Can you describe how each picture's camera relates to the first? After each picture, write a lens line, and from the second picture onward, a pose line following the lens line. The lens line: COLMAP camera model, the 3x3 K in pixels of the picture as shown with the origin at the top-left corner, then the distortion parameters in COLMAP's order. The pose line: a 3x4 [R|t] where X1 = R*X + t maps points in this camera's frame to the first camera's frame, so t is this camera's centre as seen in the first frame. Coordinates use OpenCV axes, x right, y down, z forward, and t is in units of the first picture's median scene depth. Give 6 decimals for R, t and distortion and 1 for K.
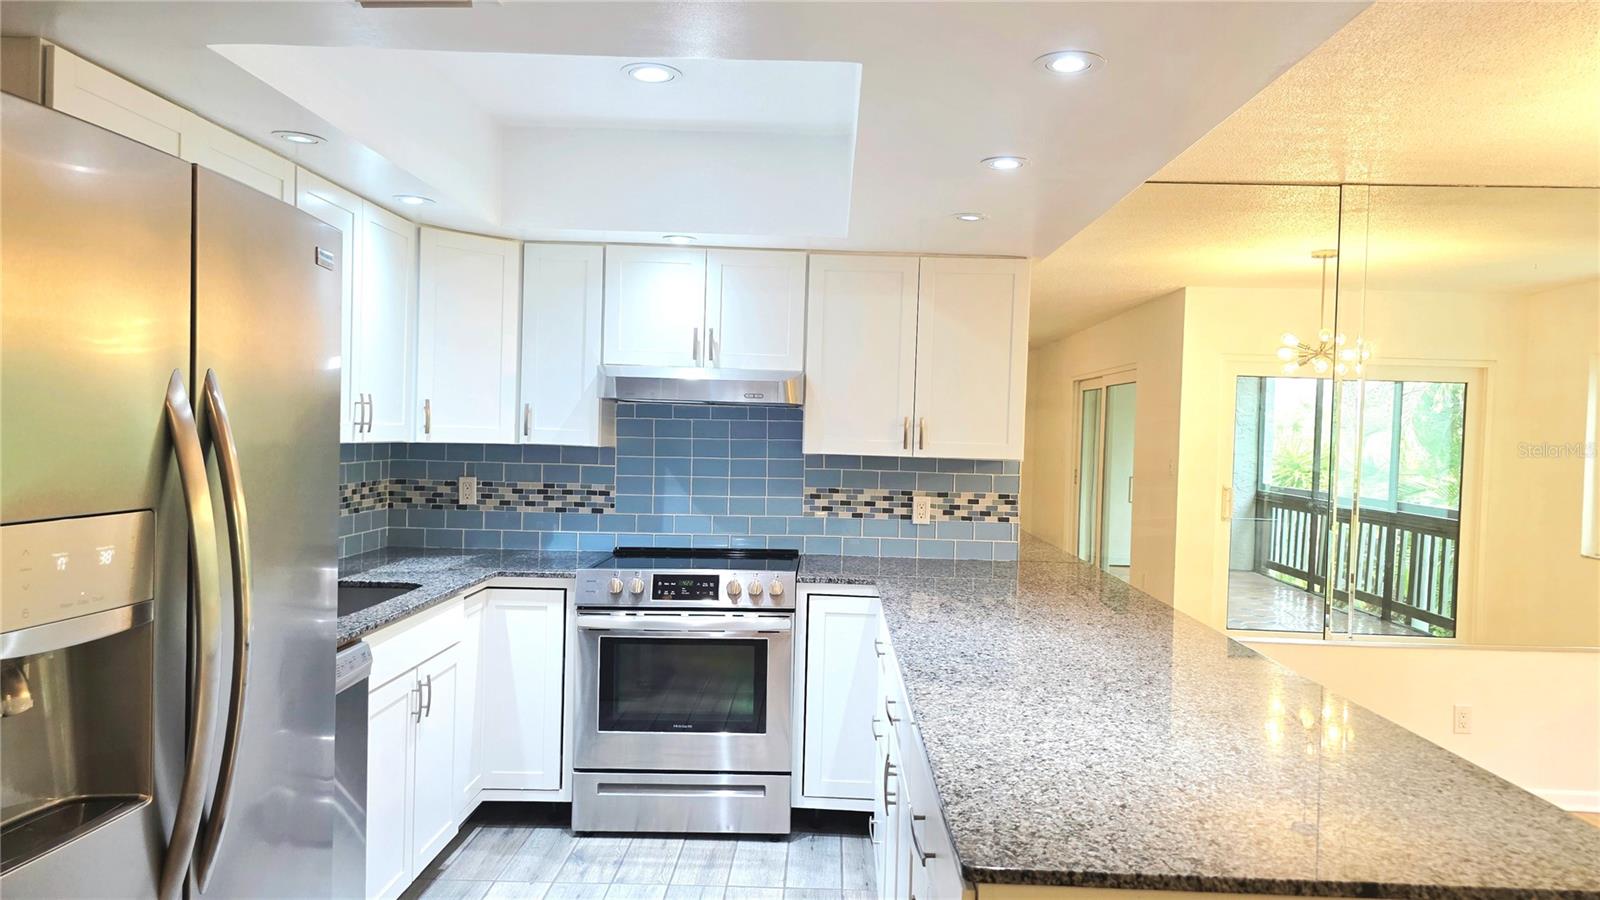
lens RADIAL K [[1074.7, 0, 815.8], [0, 1074.7, 456.0], [0, 0, 1]] dist [0.064742, -0.060560]
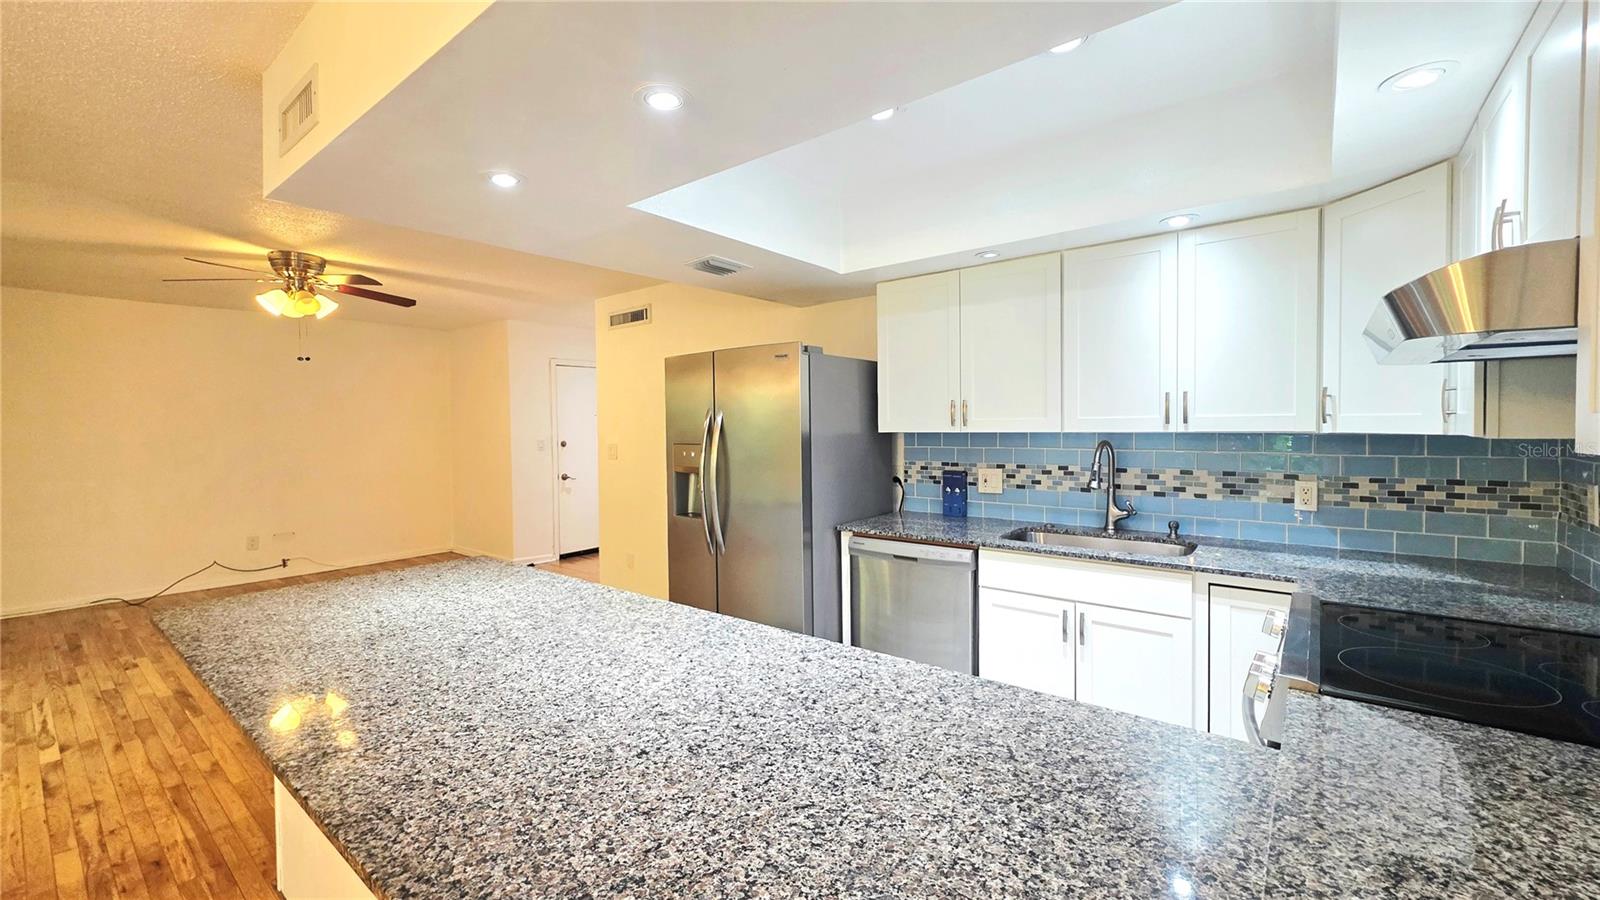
lens RADIAL K [[641.1, 0, 811.6], [0, 641.1, 440.7], [0, 0, 1]] dist [0.006827, -0.001994]
pose [[-0.611832, -0.002254, -0.790984, 0.353115], [-0.023261, 0.999615, 0.015144, -0.003480], [0.790645, 0.027664, -0.611649, 0.982101]]
